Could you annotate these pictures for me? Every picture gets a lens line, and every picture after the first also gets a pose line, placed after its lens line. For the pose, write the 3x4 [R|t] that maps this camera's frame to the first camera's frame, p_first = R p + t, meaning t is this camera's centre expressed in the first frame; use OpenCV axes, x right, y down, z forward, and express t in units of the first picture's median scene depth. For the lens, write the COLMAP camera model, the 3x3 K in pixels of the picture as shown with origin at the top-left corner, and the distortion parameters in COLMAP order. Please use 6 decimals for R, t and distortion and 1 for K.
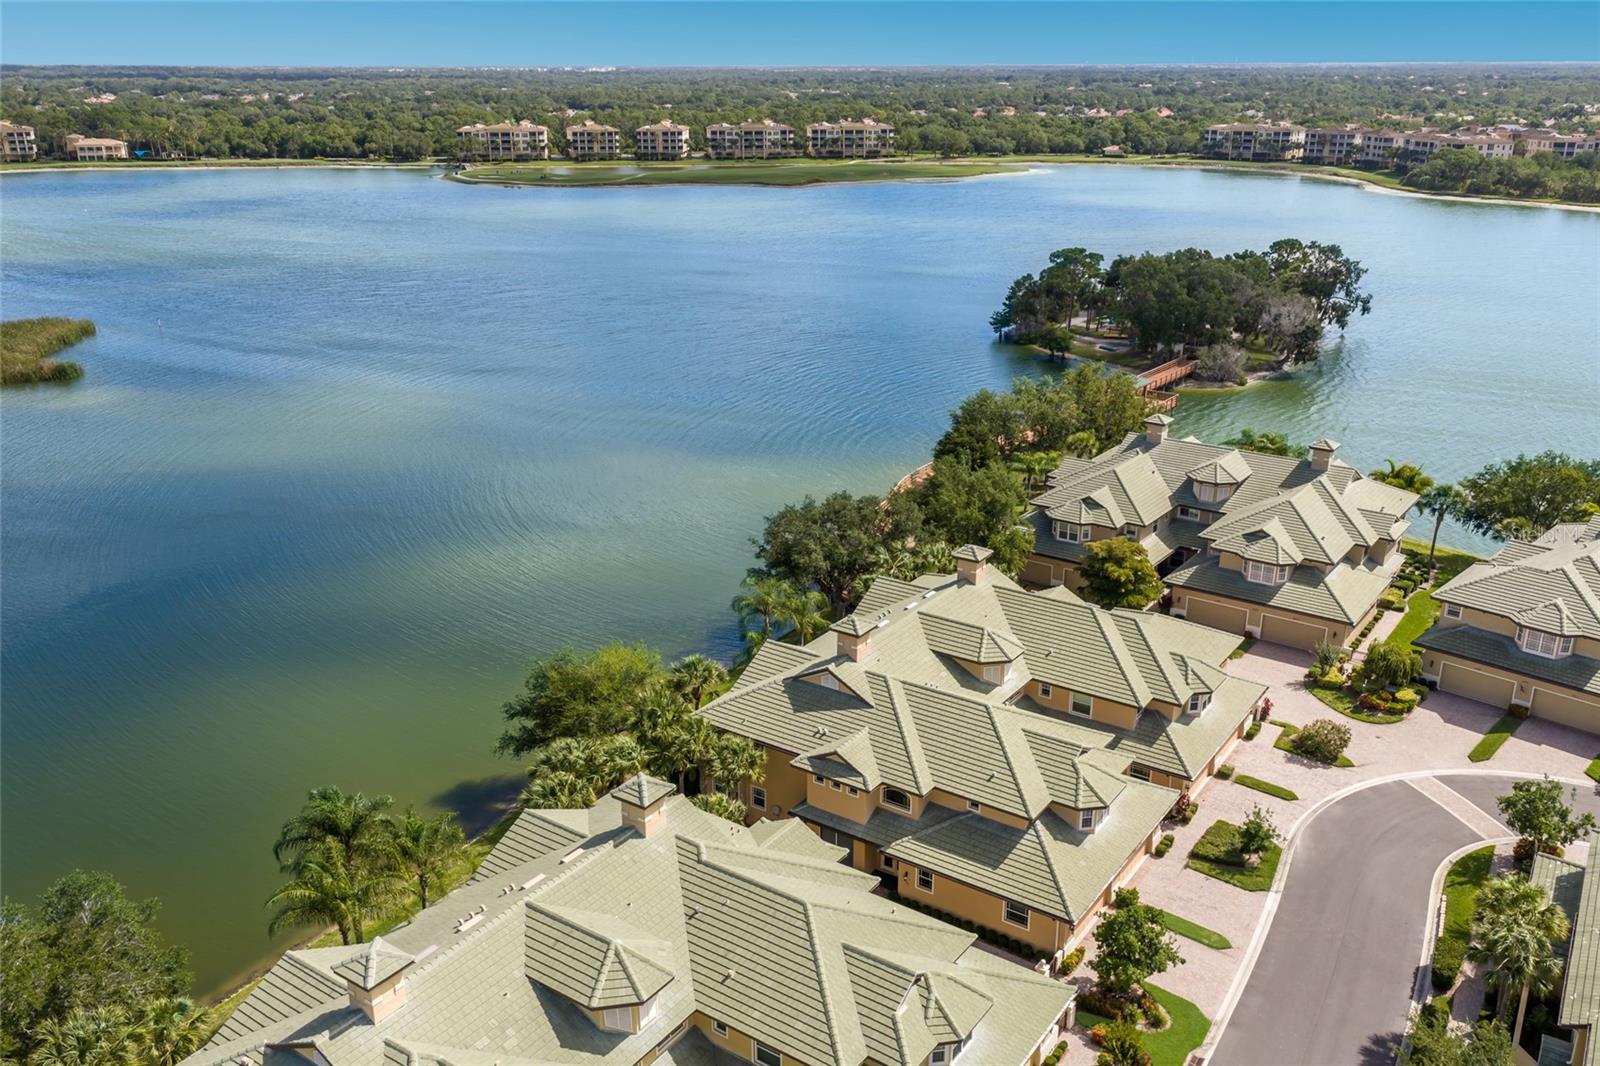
lens RADIAL K [[1319.4, 0, 806.8], [0, 1319.4, 535.0], [0, 0, 1]] dist [0.026464, -0.022341]
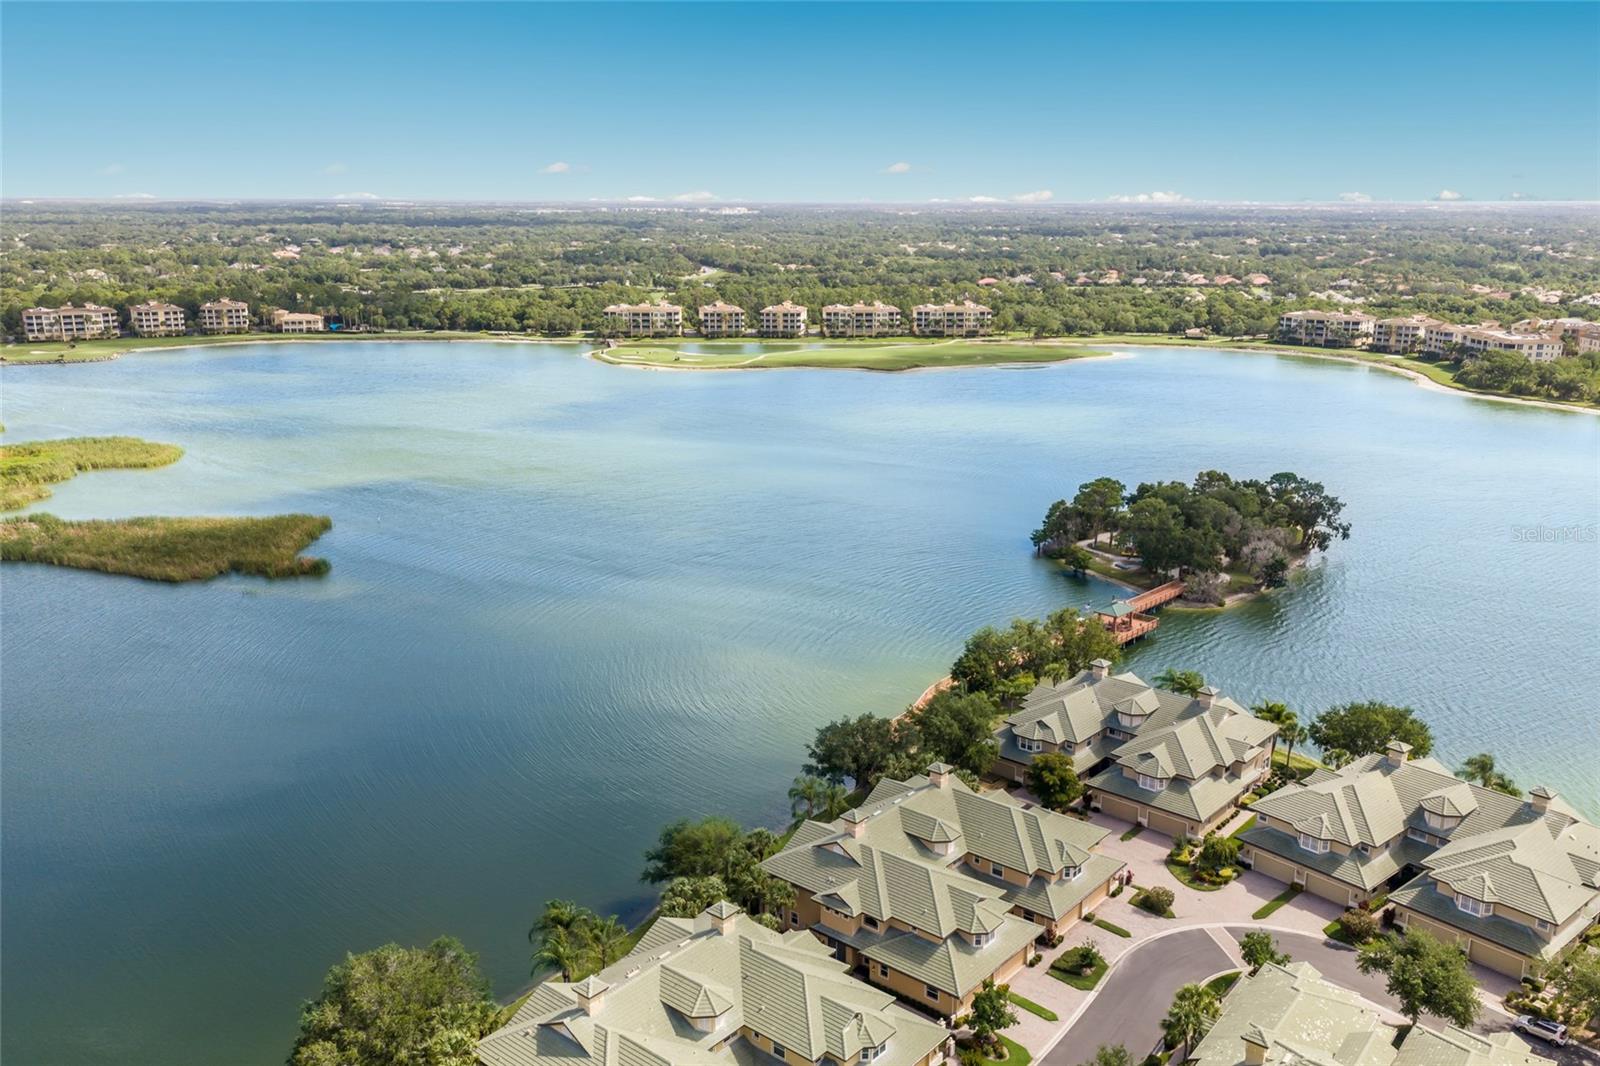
lens RADIAL K [[1319.4, 0, 806.8], [0, 1319.4, 535.0], [0, 0, 1]] dist [0.026464, -0.022341]
pose [[0.995720, 0.026664, -0.088495, 0.084498], [-0.034582, 0.995415, -0.089185, -0.099878], [0.085711, 0.091863, 0.992076, -0.520323]]
